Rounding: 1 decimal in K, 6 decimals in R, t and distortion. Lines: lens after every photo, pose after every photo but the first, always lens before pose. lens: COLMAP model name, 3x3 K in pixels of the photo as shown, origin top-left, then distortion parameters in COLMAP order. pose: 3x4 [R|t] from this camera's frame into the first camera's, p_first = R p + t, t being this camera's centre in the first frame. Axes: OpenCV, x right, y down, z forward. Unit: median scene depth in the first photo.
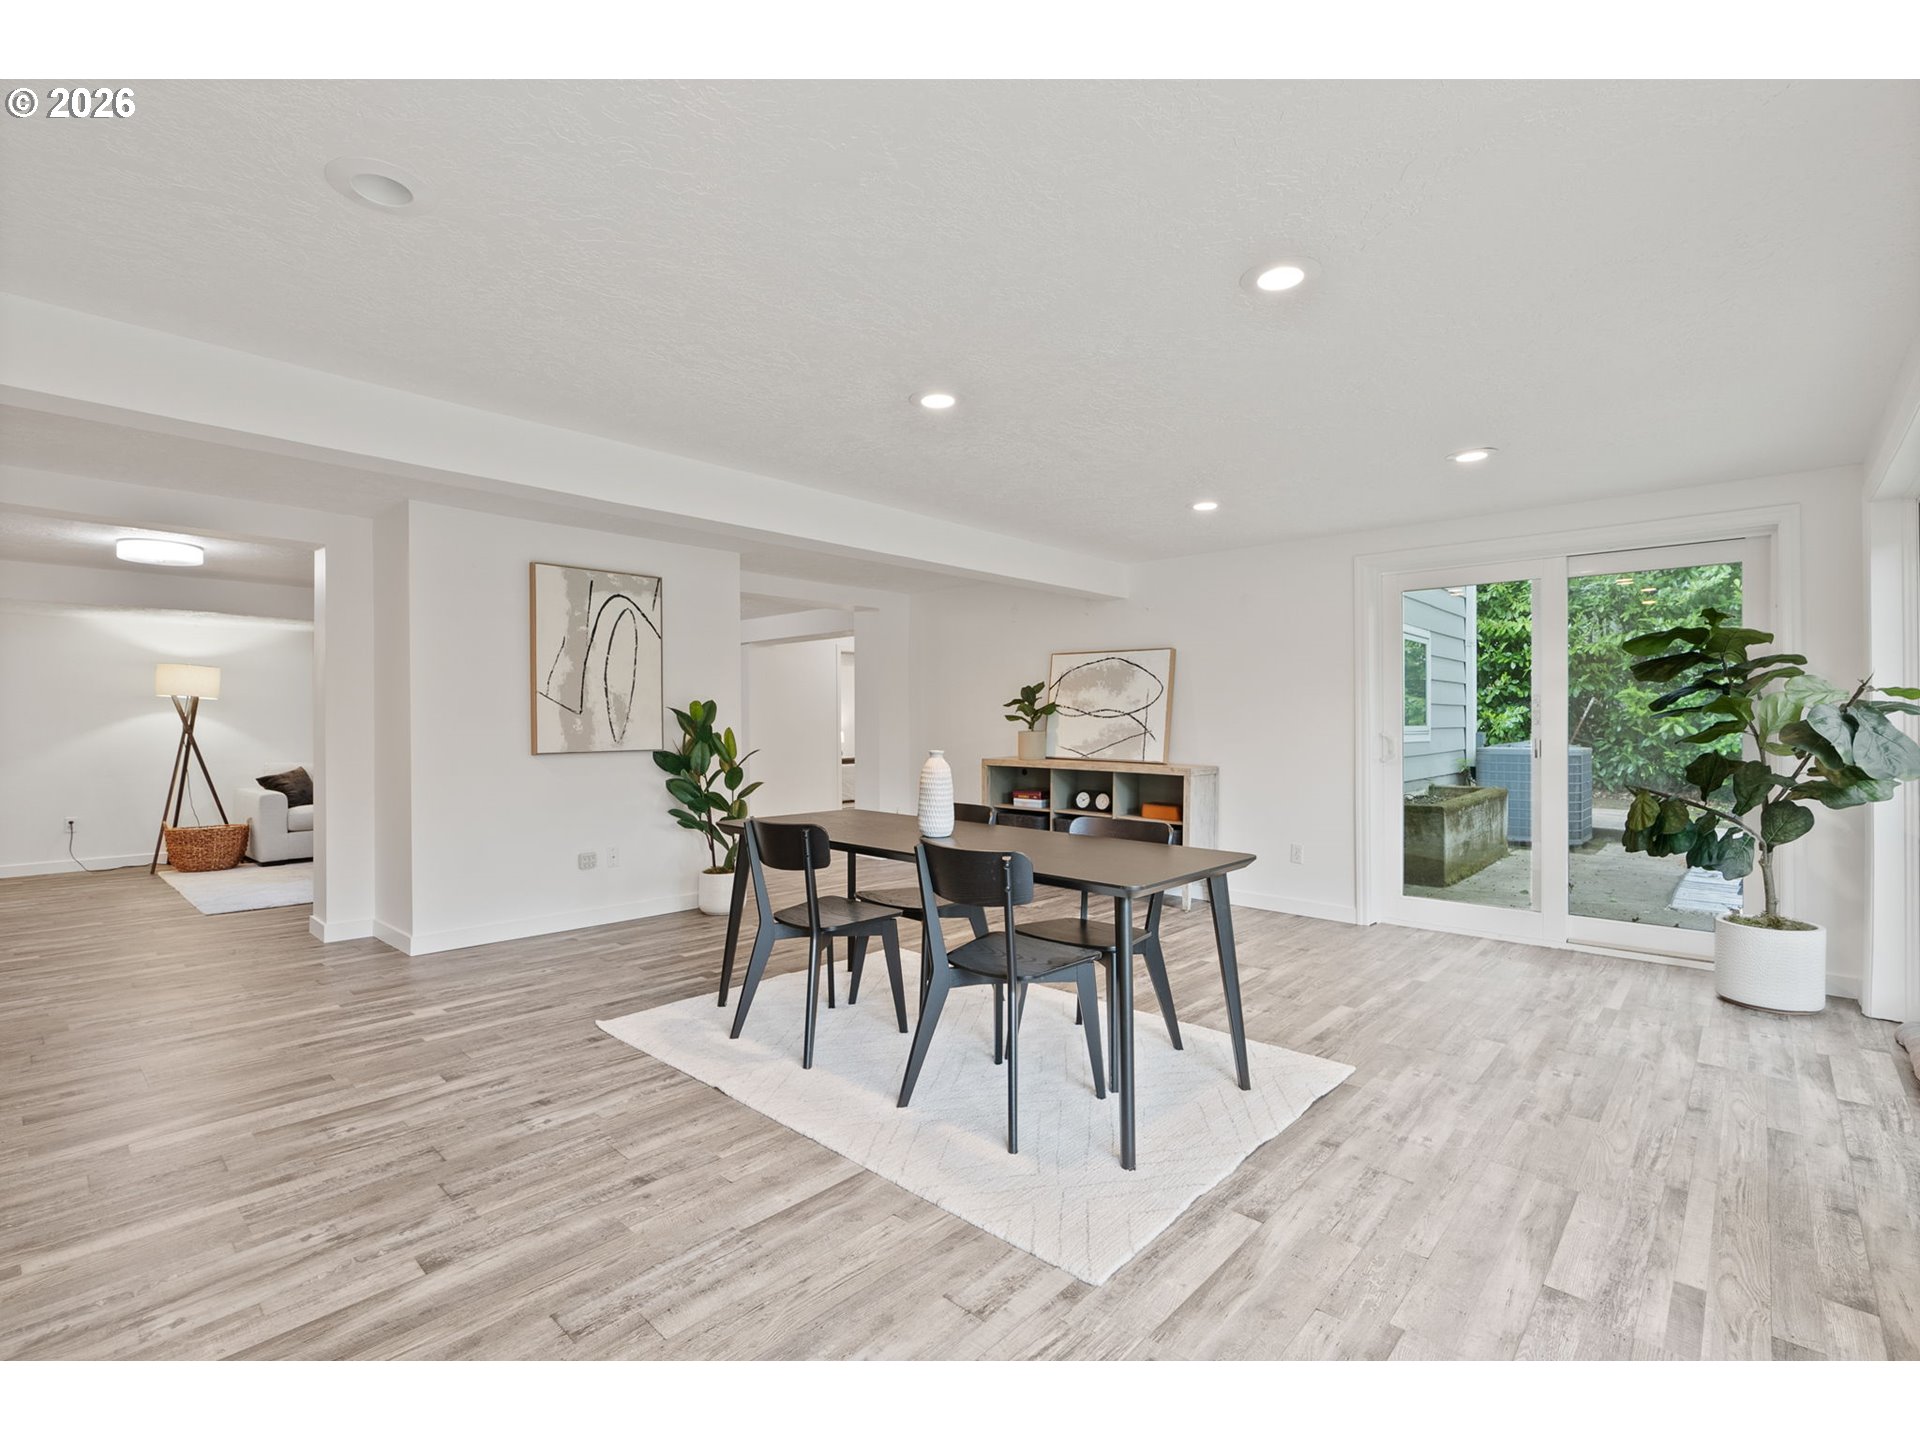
lens RADIAL K [[894.7, 0, 926.8], [0, 894.7, 715.5], [0, 0, 1]] dist [-0.011883, 0.000054]
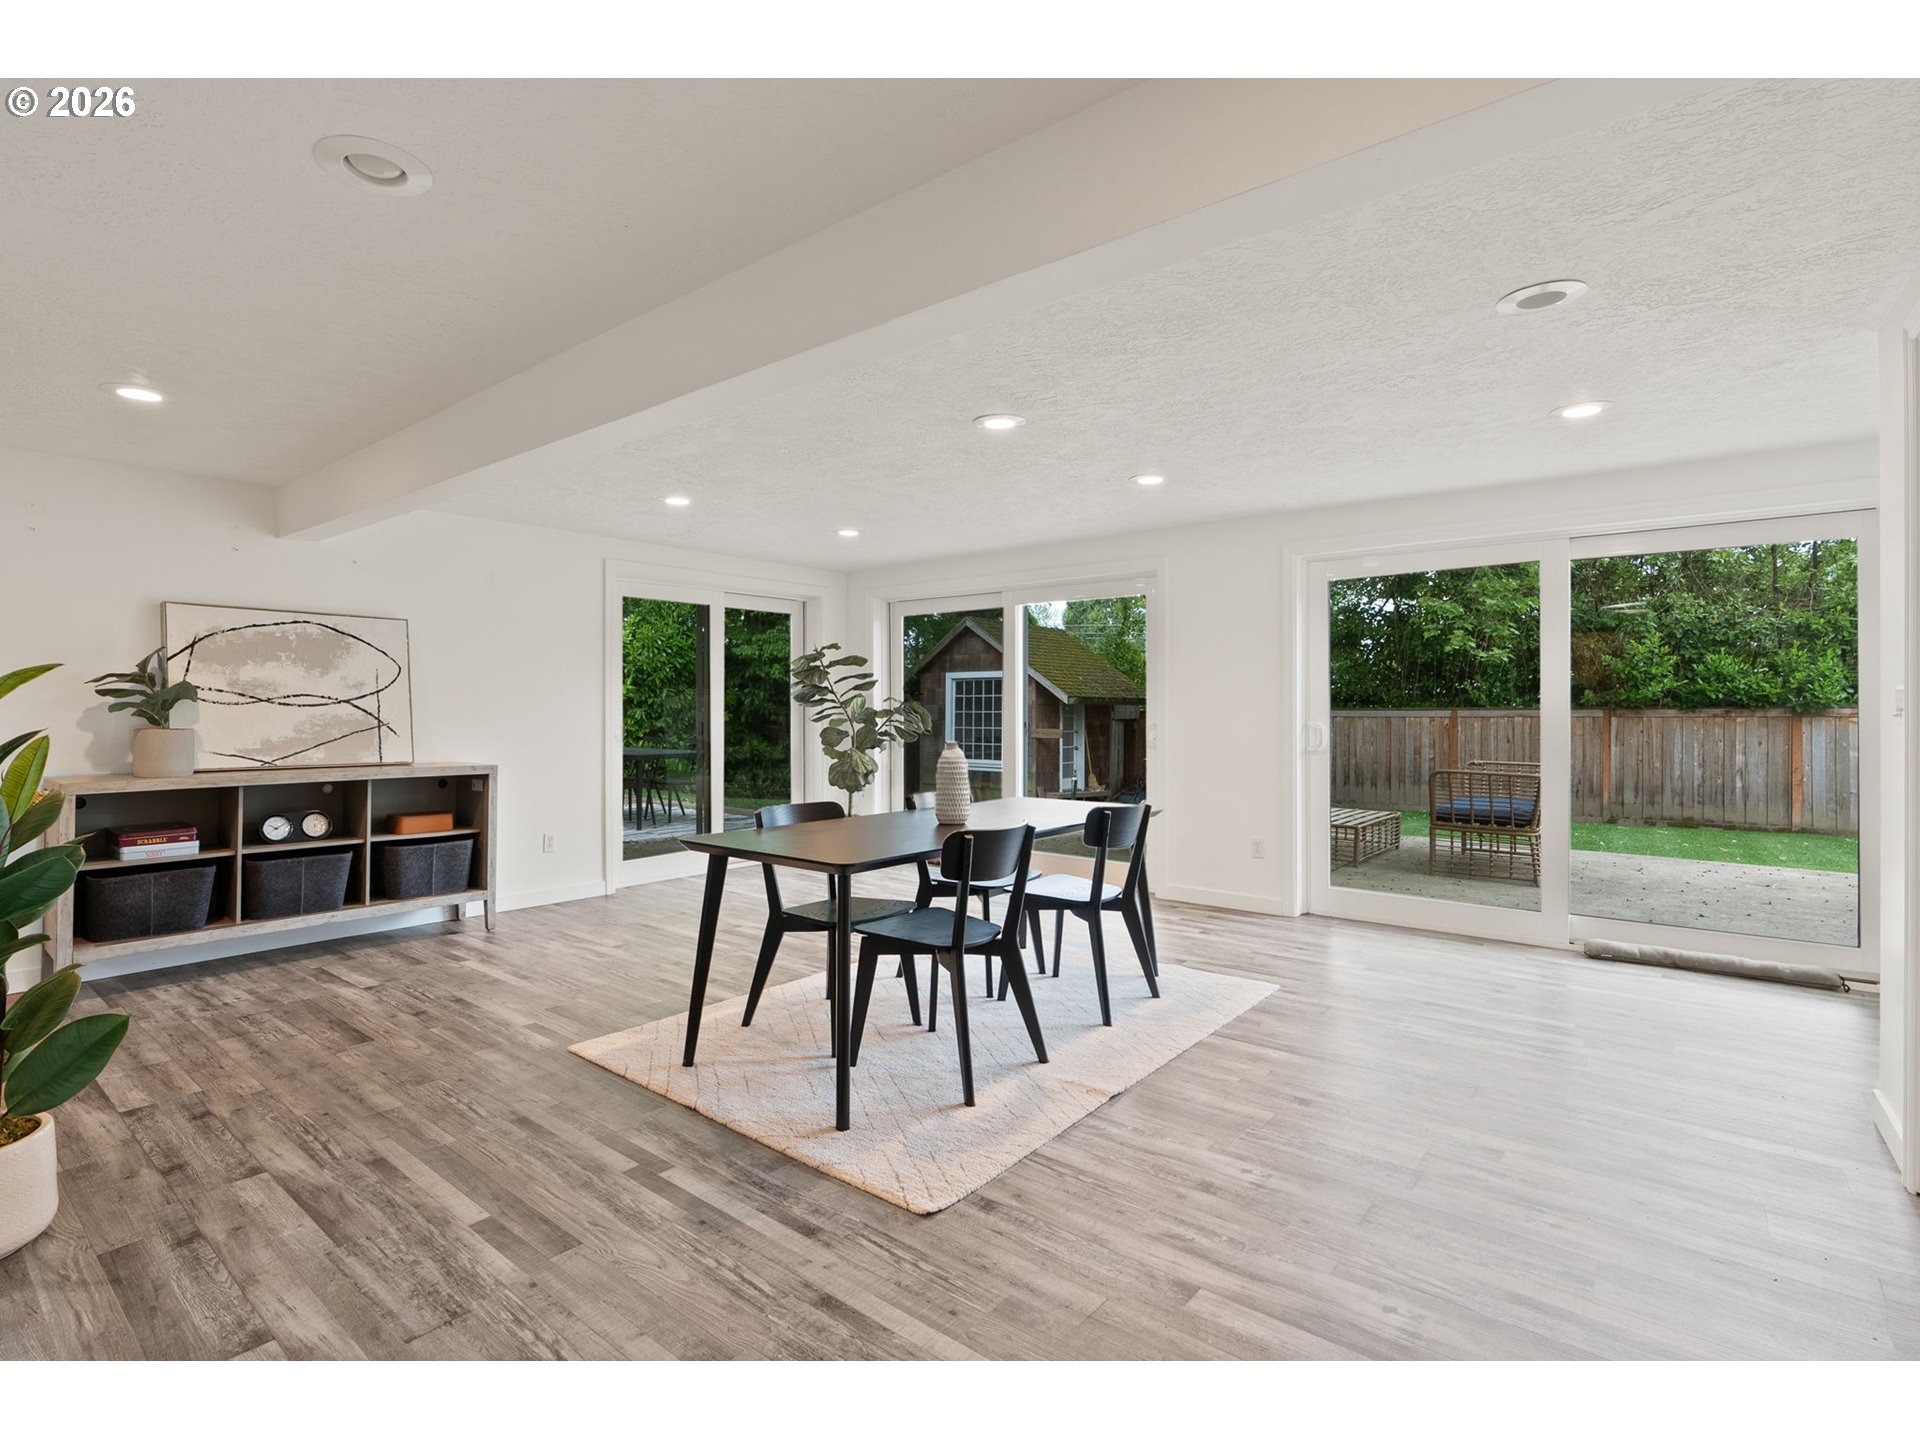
lens RADIAL K [[894.7, 0, 920.9], [0, 894.7, 709.0], [0, 0, 1]] dist [-0.011883, 0.000054]
pose [[-0.045910, -0.007635, 0.998916, -1.031477], [-0.003829, 0.999965, 0.007467, -0.004788], [-0.998938, -0.003482, -0.045938, 1.092773]]
